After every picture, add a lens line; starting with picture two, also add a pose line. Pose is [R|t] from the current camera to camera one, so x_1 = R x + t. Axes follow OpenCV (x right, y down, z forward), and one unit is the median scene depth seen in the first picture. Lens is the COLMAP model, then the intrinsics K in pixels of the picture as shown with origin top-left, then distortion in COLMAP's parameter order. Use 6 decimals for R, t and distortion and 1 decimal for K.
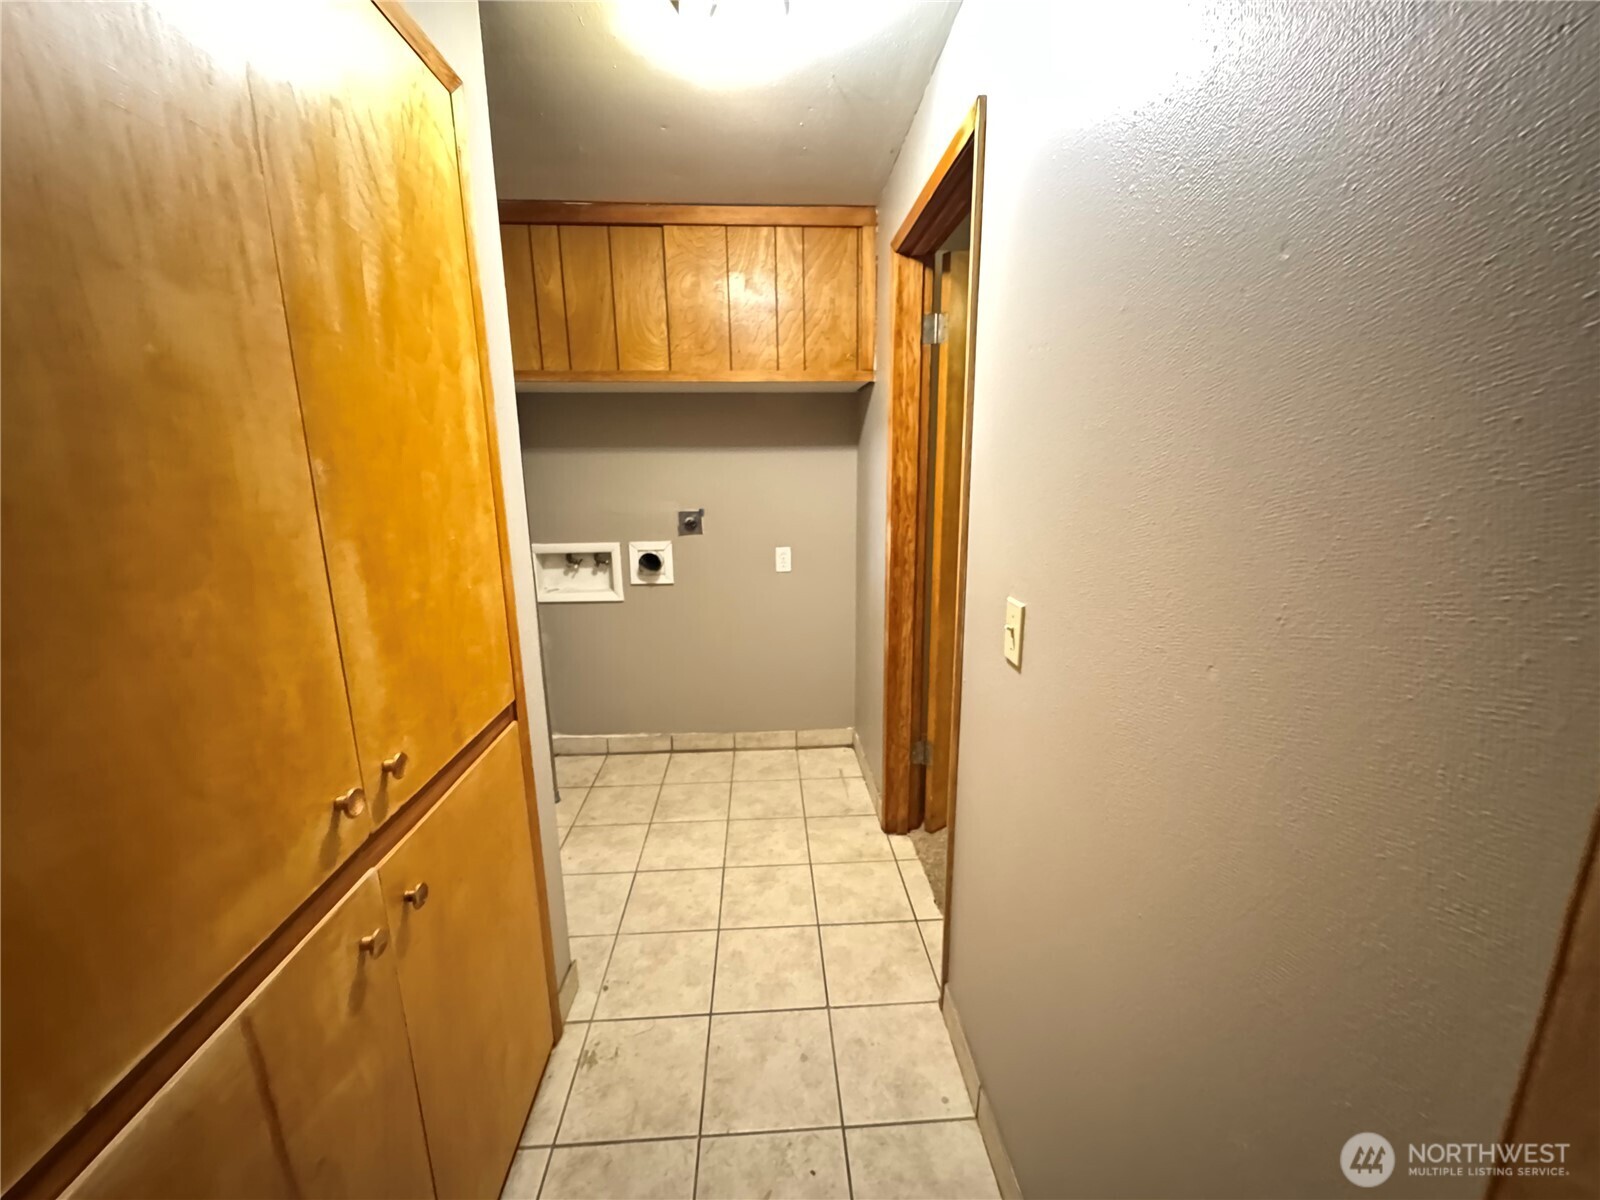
lens RADIAL K [[650.6, 0, 793.0], [0, 650.6, 603.8], [0, 0, 1]] dist [-0.002989, -0.000096]
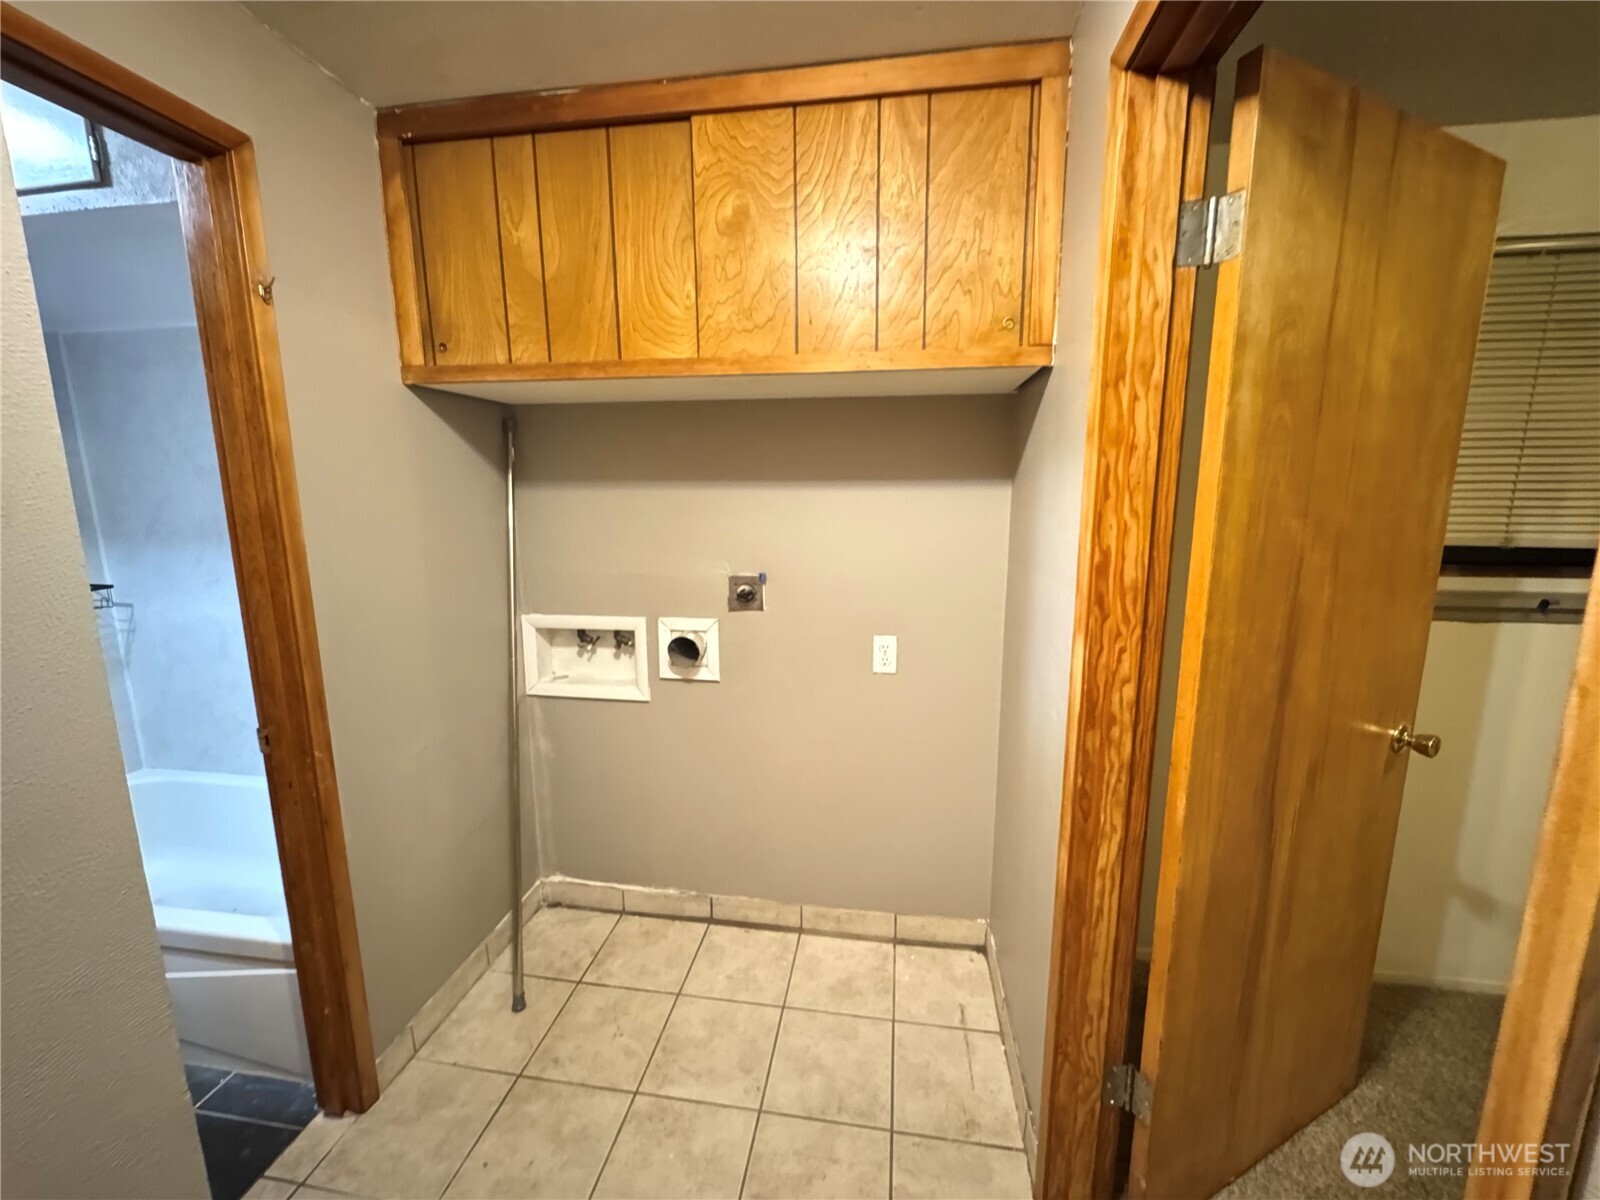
lens RADIAL K [[650.6, 0, 793.0], [0, 650.6, 603.8], [0, 0, 1]] dist [-0.002989, -0.000096]
pose [[0.977976, 0.042410, -0.204364, 0.032289], [-0.050728, 0.998077, -0.035631, -0.112980], [0.202460, 0.045213, 0.978246, 0.436100]]
